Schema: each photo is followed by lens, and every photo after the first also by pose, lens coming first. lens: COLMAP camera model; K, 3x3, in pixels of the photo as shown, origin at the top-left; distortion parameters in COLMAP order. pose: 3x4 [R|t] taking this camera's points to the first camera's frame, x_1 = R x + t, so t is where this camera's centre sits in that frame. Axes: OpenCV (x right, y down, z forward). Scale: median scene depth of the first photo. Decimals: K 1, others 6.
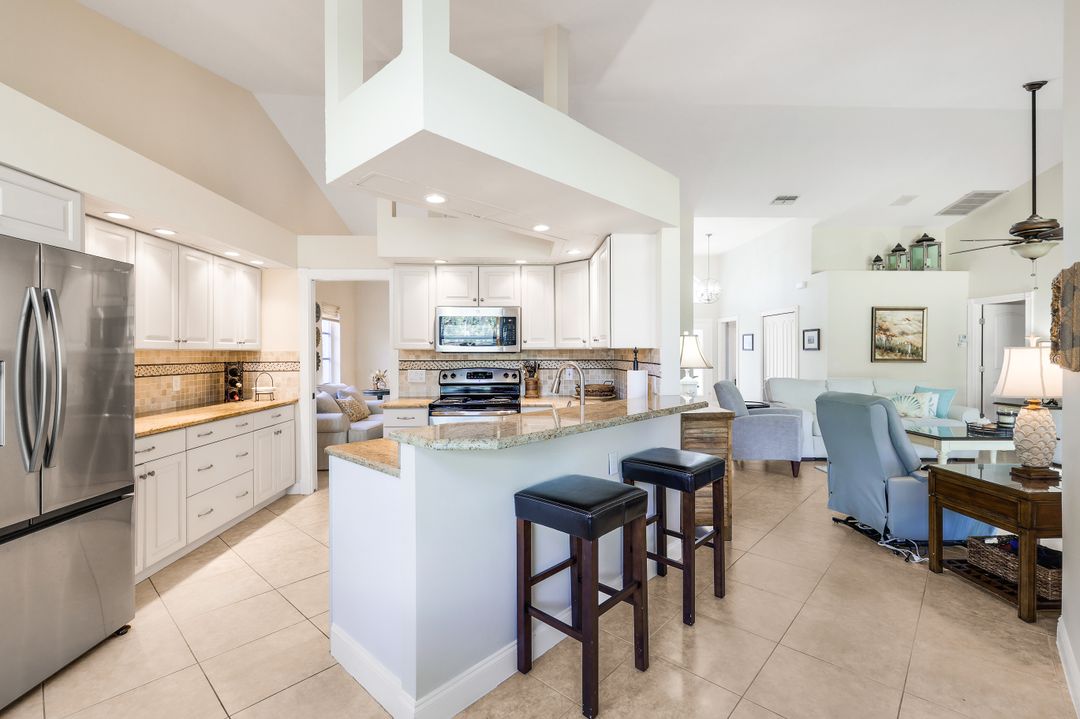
lens RADIAL K [[474.8, 0, 541.4], [0, 474.8, 353.4], [0, 0, 1]] dist [0.002018, 0.000377]
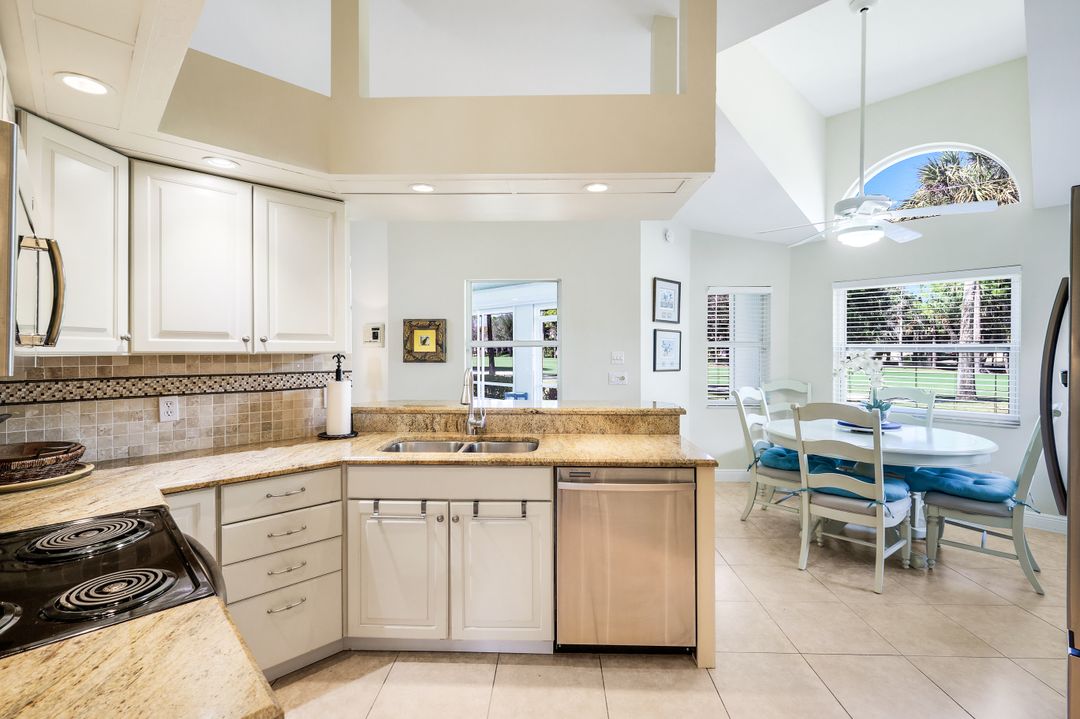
lens RADIAL K [[494.1, 0, 541.4], [0, 494.1, 342.0], [0, 0, 1]] dist [0.000255, 0.000060]
pose [[-0.658415, 0.014664, 0.752512, -0.468074], [0.006018, 0.999881, -0.014219, -0.011547], [-0.752631, -0.004833, -0.658425, 0.935492]]
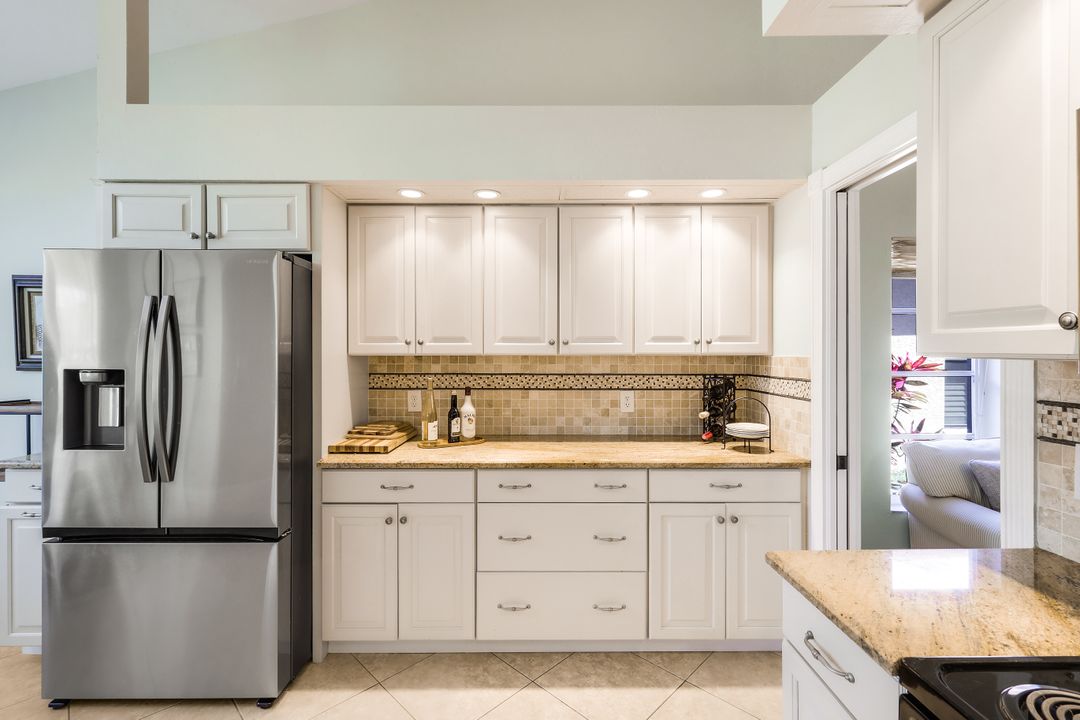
lens RADIAL K [[474.8, 0, 541.4], [0, 474.8, 353.9], [0, 0, 1]] dist [0.002018, 0.000377]
pose [[-0.034970, 0.004946, -0.999376, -0.044551], [-0.002112, 0.999985, 0.005023, -0.010240], [0.999386, 0.002286, -0.034959, 0.780522]]
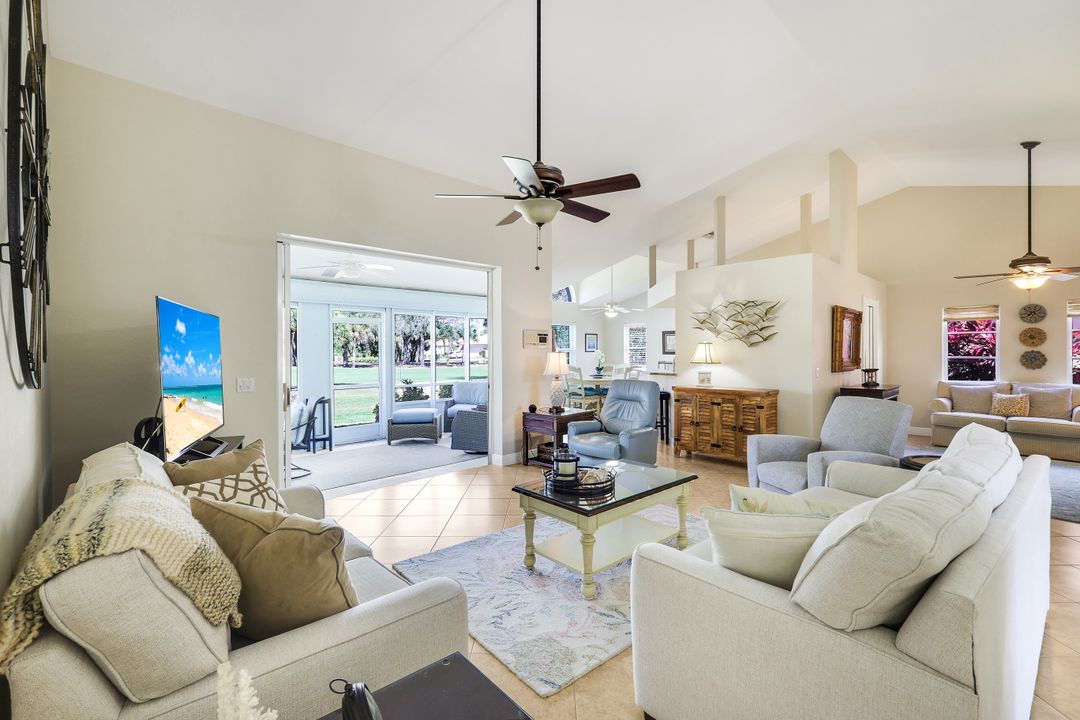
lens RADIAL K [[467.3, 0, 540.4], [0, 467.3, 350.4], [0, 0, 1]] dist [-0.000835, -0.000411]
pose [[-0.748966, 0.005928, -0.662582, 1.489929], [0.003039, 0.999980, 0.005511, -0.019627], [0.662602, 0.002114, -0.748969, 1.510316]]
